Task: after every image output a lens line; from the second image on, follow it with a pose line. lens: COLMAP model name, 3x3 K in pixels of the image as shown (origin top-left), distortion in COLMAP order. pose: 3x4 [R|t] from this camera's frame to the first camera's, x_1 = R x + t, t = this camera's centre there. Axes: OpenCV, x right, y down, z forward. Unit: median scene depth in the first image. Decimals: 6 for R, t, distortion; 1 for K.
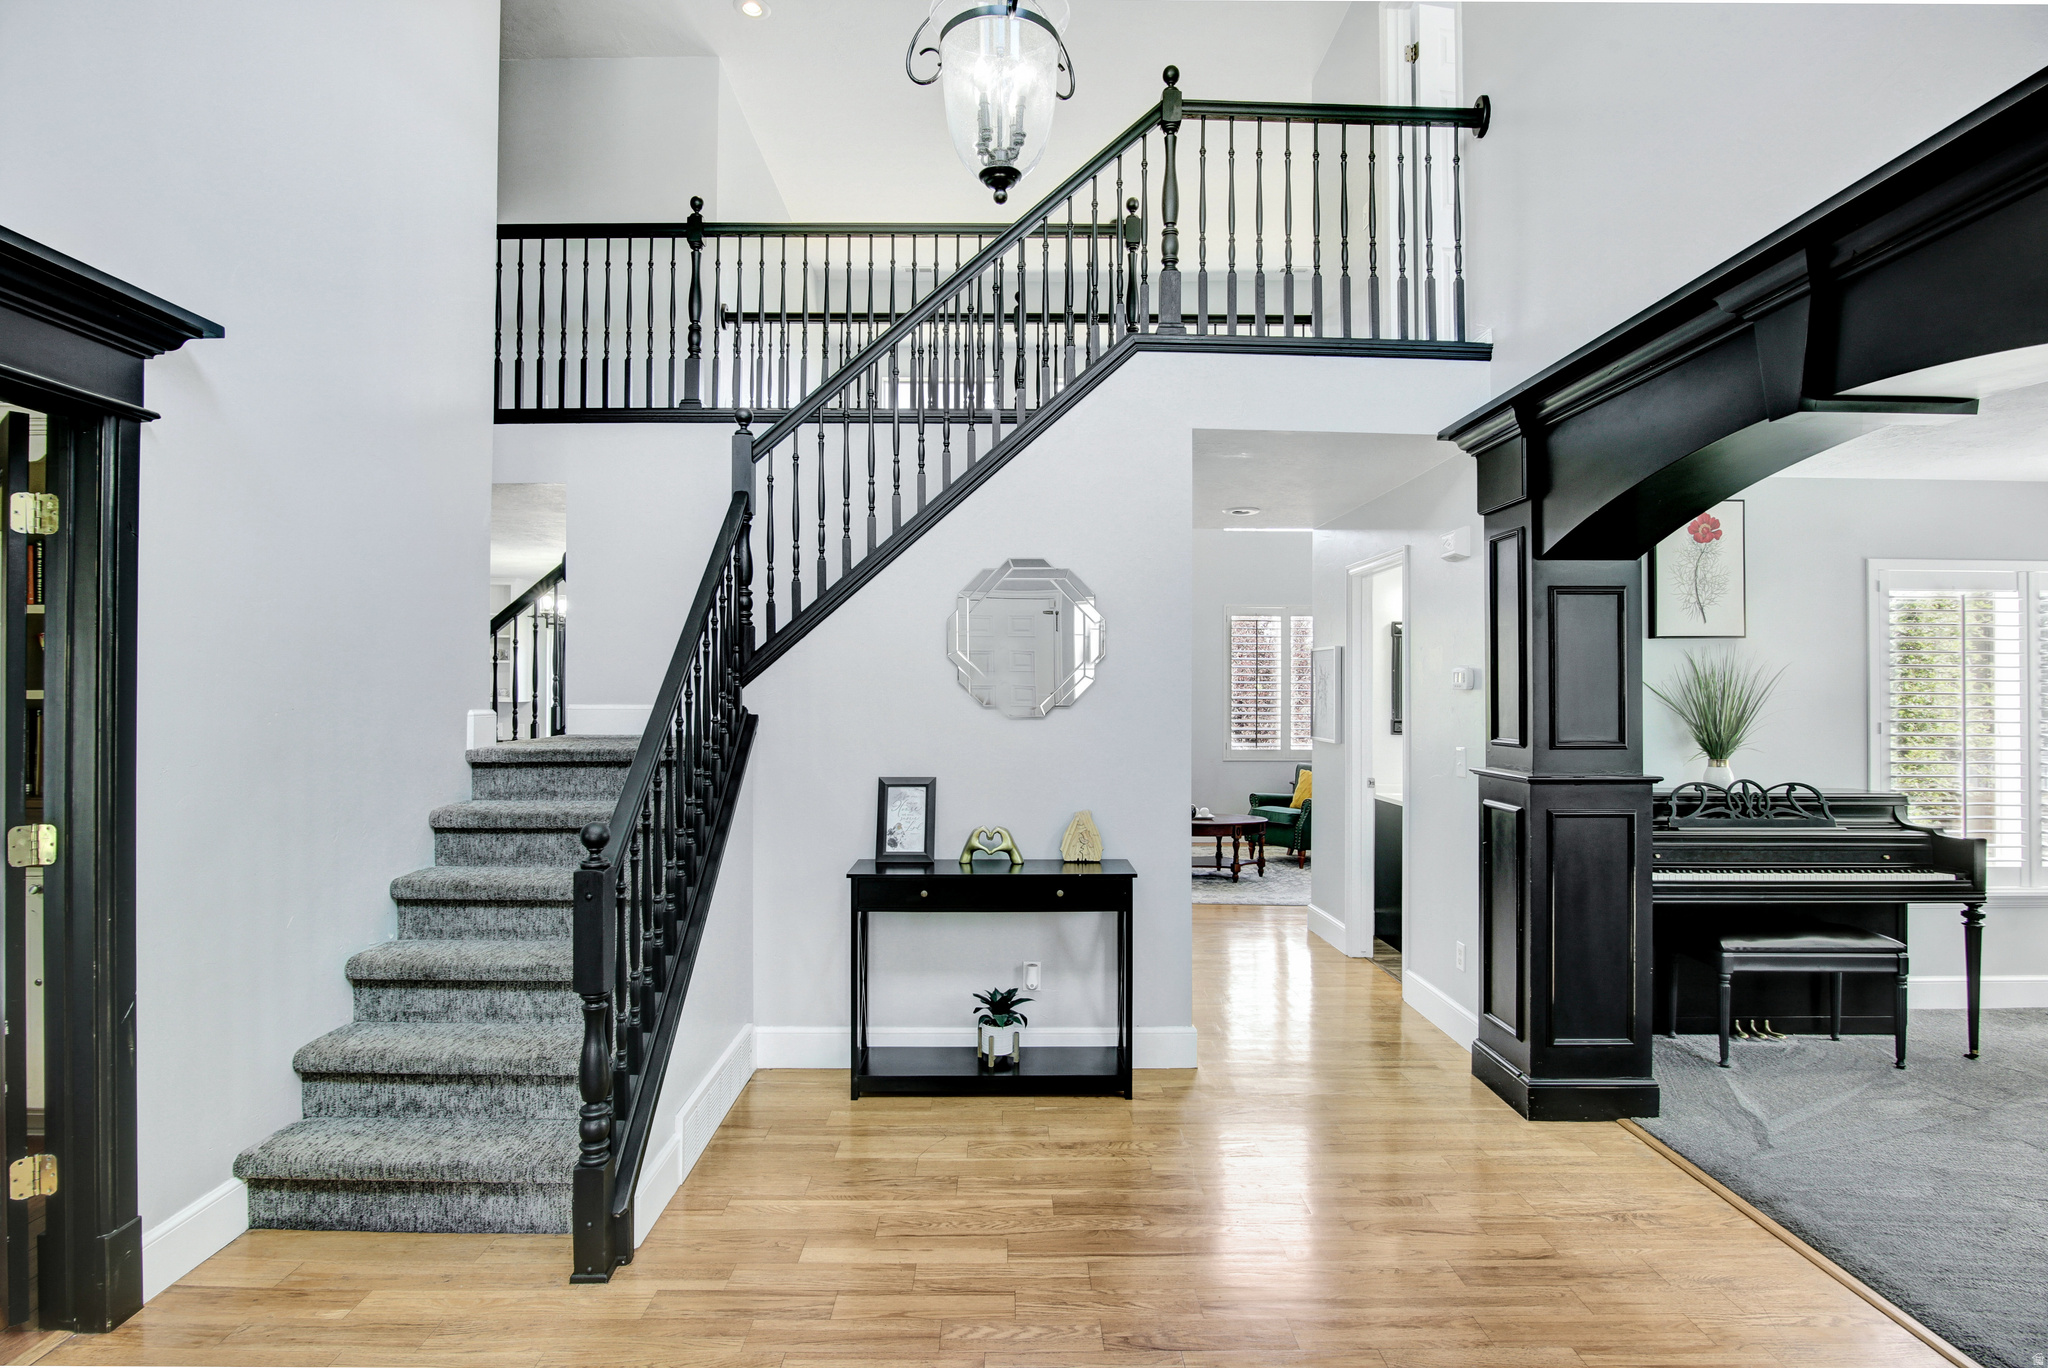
lens RADIAL K [[1011.1, 0, 1008.6], [0, 1011.1, 679.2], [0, 0, 1]] dist [-0.016498, -0.002128]
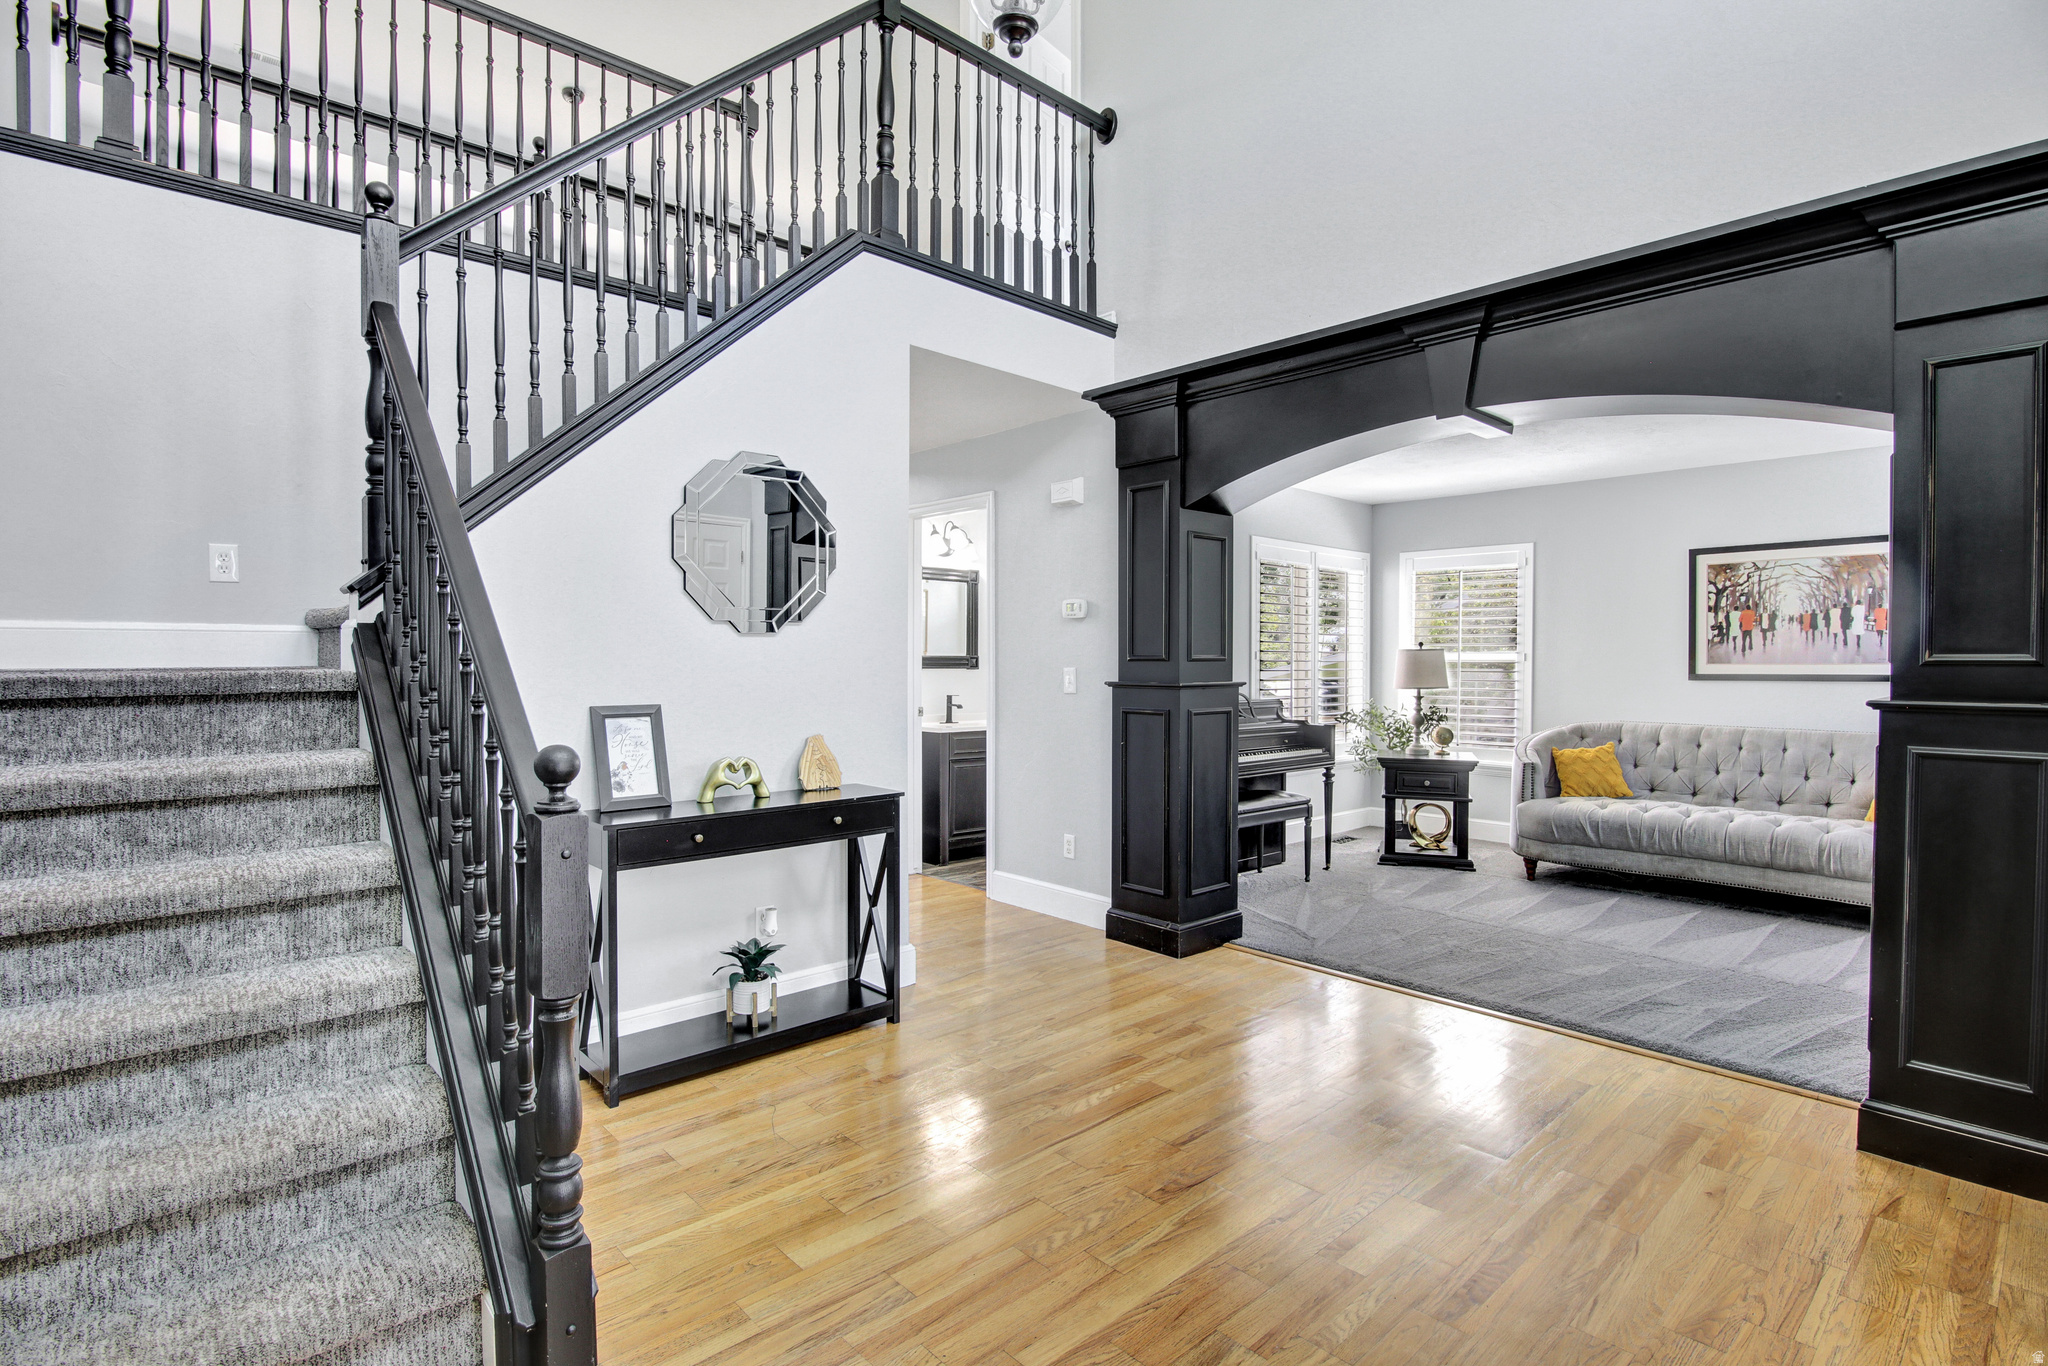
lens RADIAL K [[1011.1, 0, 1008.6], [0, 1011.1, 678.2], [0, 0, 1]] dist [-0.016498, -0.002128]
pose [[0.739738, -0.014363, 0.672741, -0.425028], [-0.006331, 0.999579, 0.028302, 0.051107], [-0.672865, -0.025195, 0.739336, 0.199324]]
